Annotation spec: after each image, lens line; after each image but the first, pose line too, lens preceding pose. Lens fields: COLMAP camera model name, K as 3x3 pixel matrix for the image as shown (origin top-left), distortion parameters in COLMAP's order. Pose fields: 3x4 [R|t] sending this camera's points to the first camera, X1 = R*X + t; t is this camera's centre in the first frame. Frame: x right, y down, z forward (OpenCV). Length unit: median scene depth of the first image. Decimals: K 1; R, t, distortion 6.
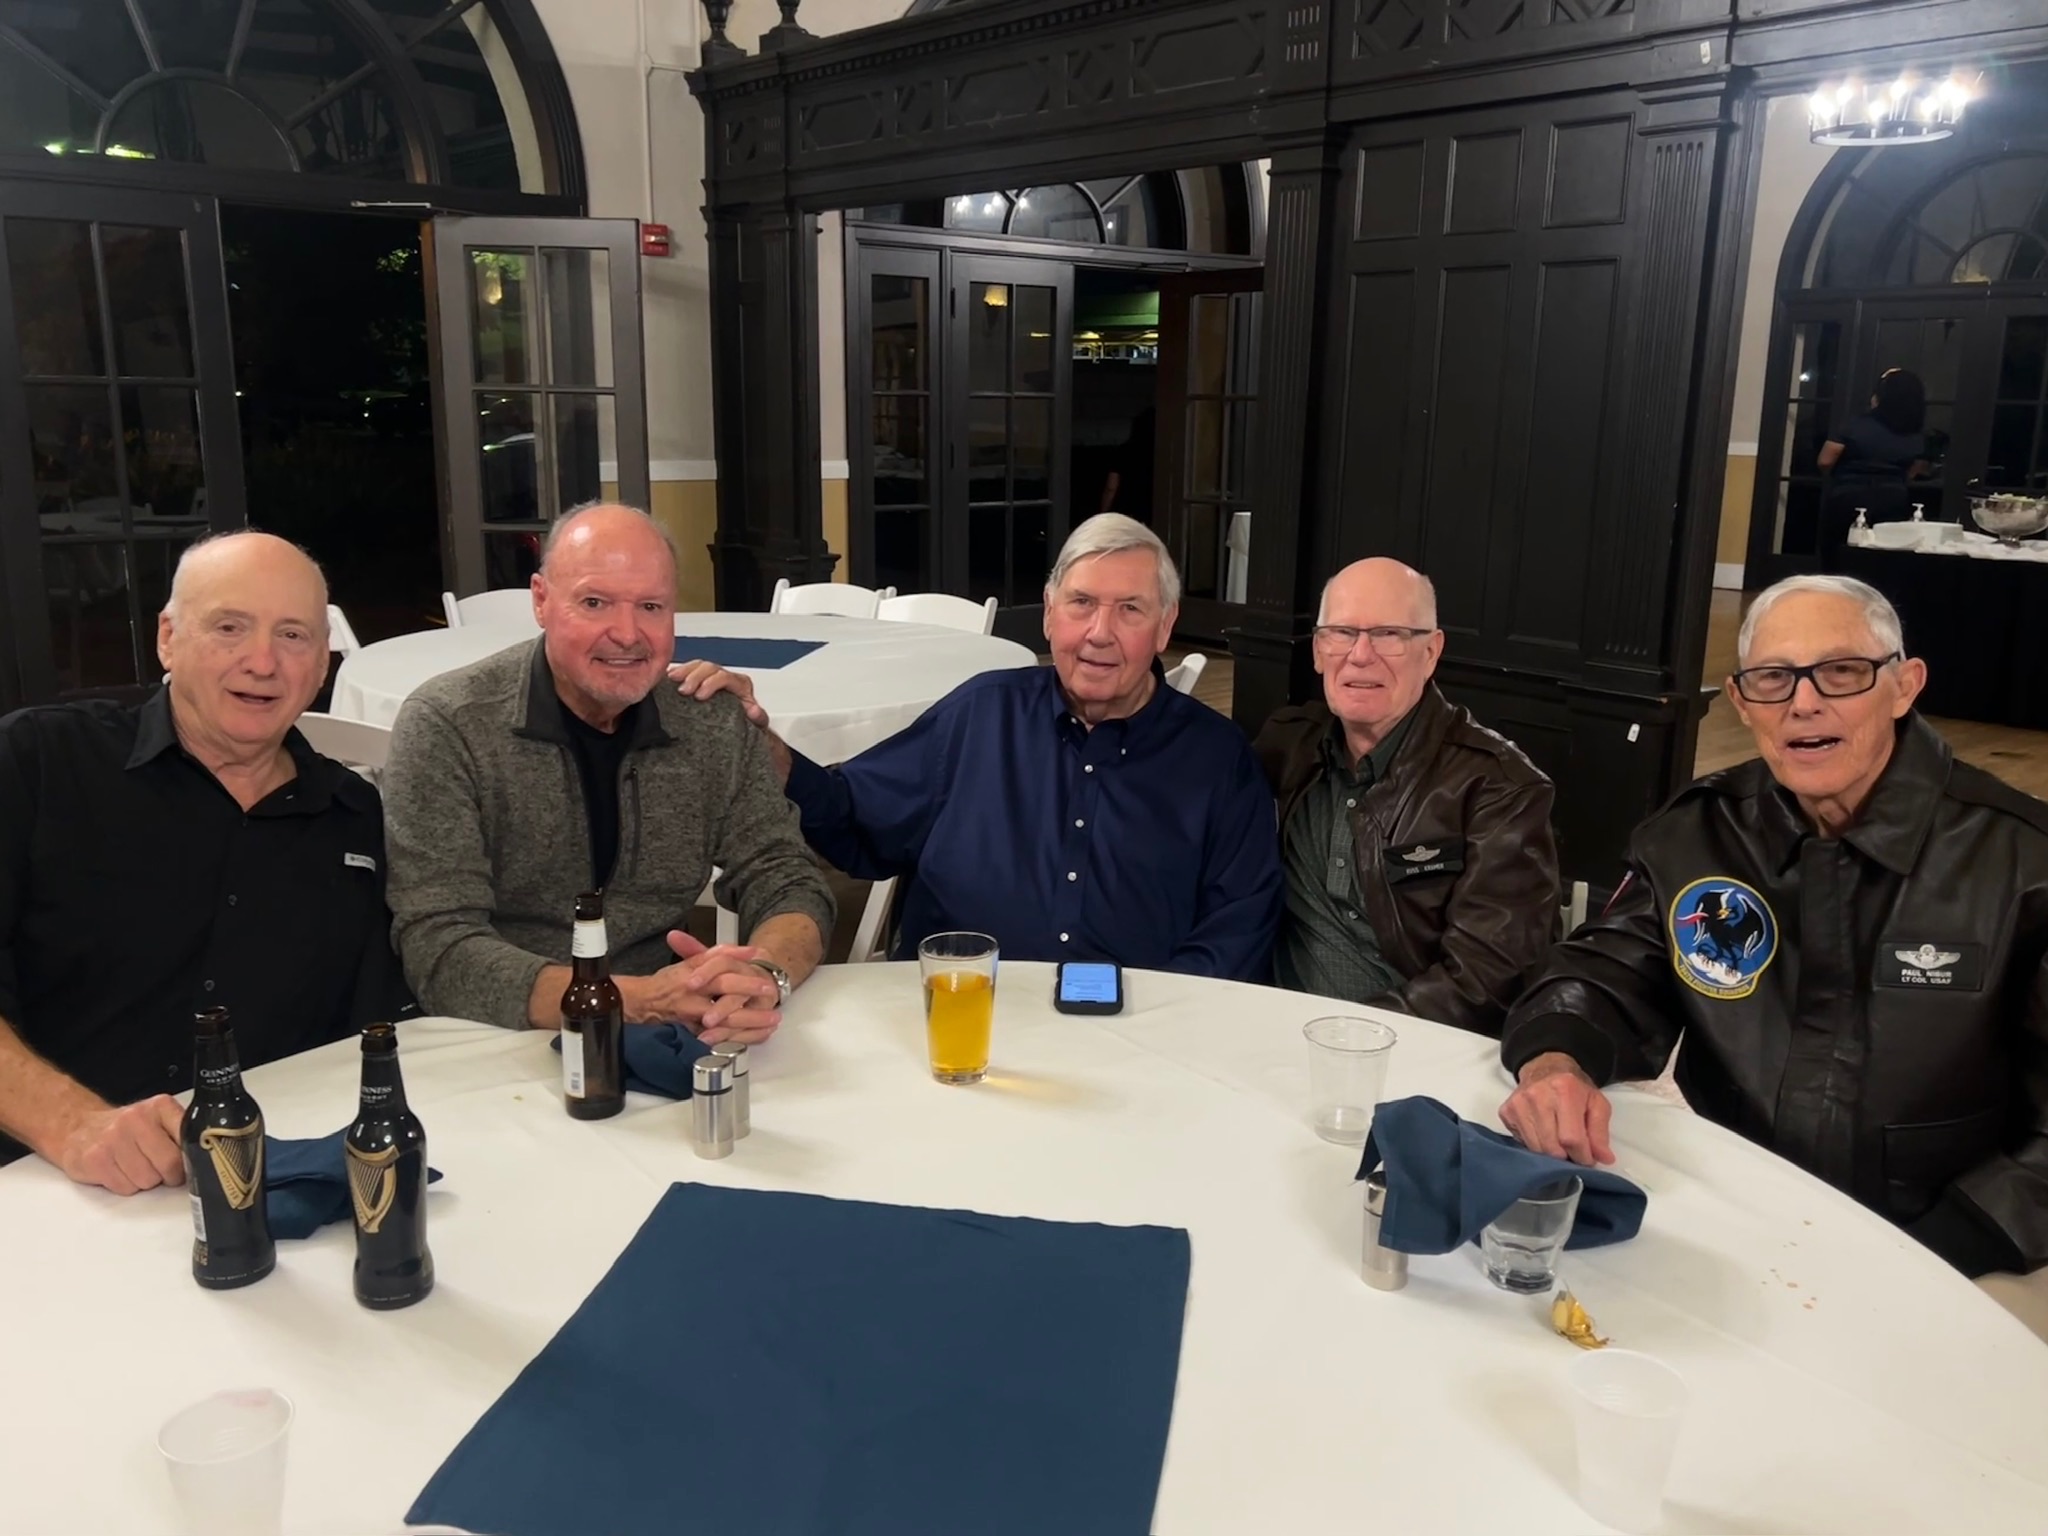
lens RADIAL K [[1708.5, 0, 1024.0], [0, 1708.5, 768.0], [0, 0, 1]] dist [0.029932, -0.017812]
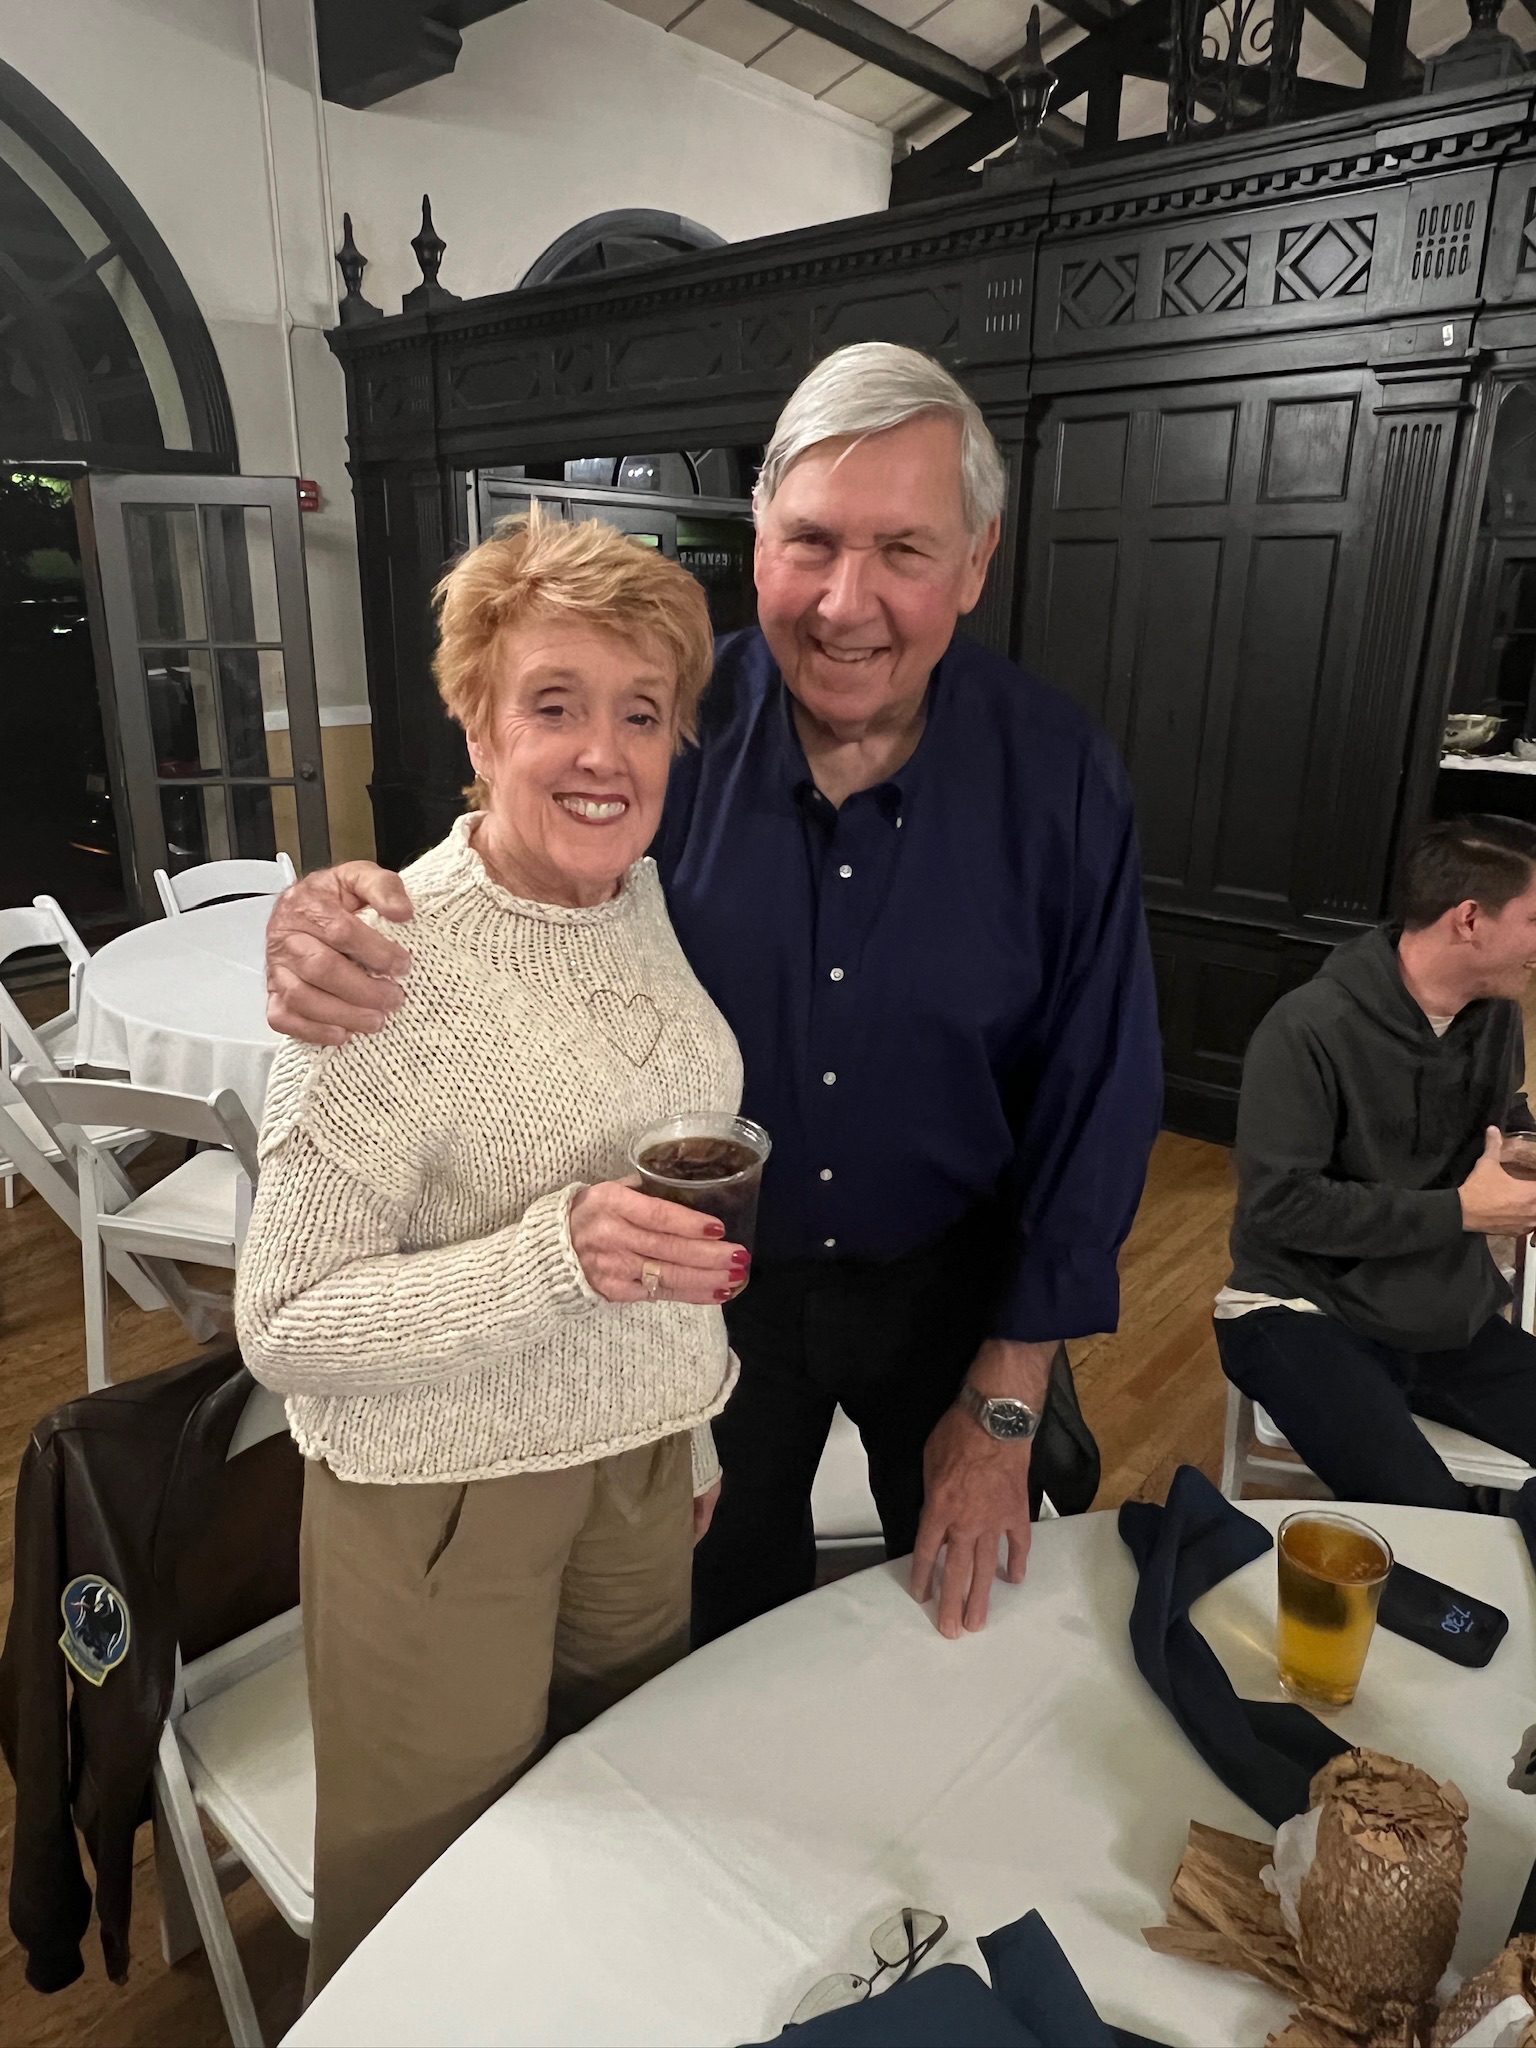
lens RADIAL K [[1335.8, 0, 744.2], [0, 1335.8, 1017.3], [0, 0, 1]] dist [-0.008474, 0.002619]
pose [[0.987225, -0.055687, 0.149287, -0.095756], [0.042488, 0.995018, 0.090188, -0.056941], [-0.153566, -0.082693, 0.984672, 0.141528]]
